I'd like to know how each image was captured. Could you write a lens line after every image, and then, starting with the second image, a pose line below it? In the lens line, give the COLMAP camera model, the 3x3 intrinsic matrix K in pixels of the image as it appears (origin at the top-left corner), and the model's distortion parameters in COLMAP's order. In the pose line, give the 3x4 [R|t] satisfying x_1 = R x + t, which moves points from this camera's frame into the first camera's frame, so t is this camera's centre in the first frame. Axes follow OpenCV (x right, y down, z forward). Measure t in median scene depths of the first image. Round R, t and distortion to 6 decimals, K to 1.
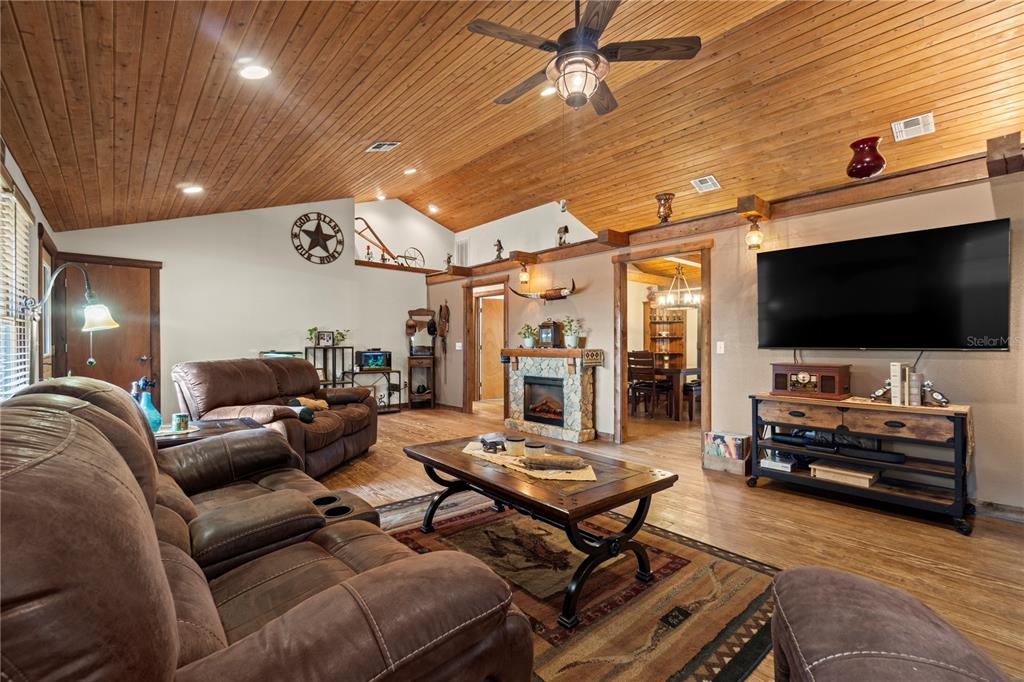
lens RADIAL K [[444.8, 0, 504.2], [0, 444.8, 345.9], [0, 0, 1]] dist [0.000723, 0.000037]
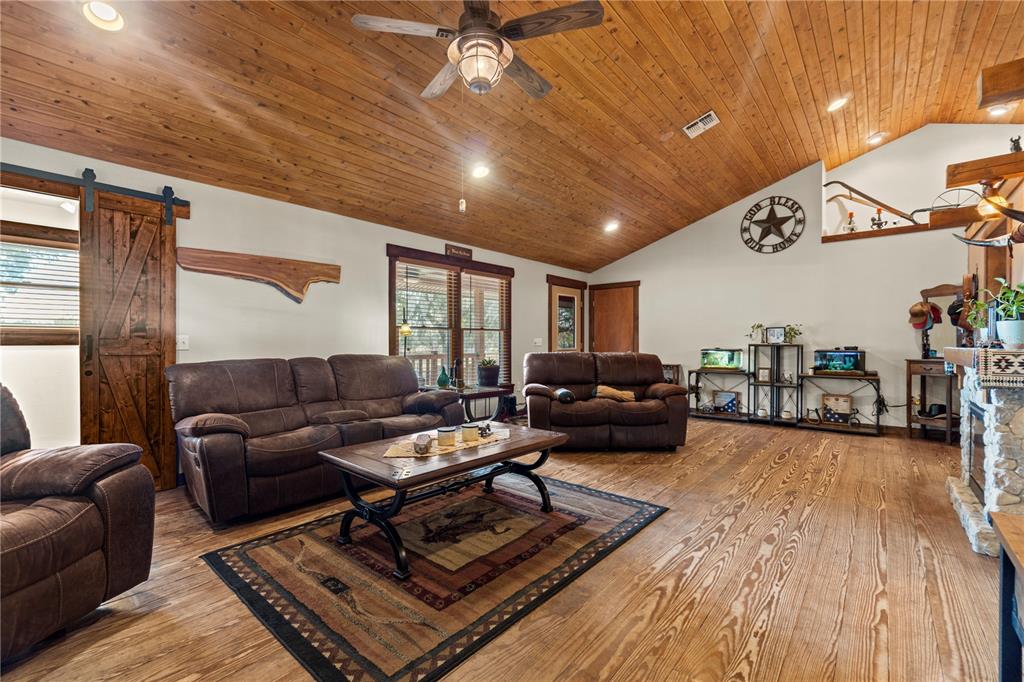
lens RADIAL K [[444.8, 0, 504.2], [0, 444.8, 341.2], [0, 0, 1]] dist [0.000723, 0.000037]
pose [[0.145127, -0.002962, -0.989409, 0.409763], [-0.002514, 0.999991, -0.003362, 0.000555], [0.989410, 0.002975, 0.145118, 0.332269]]
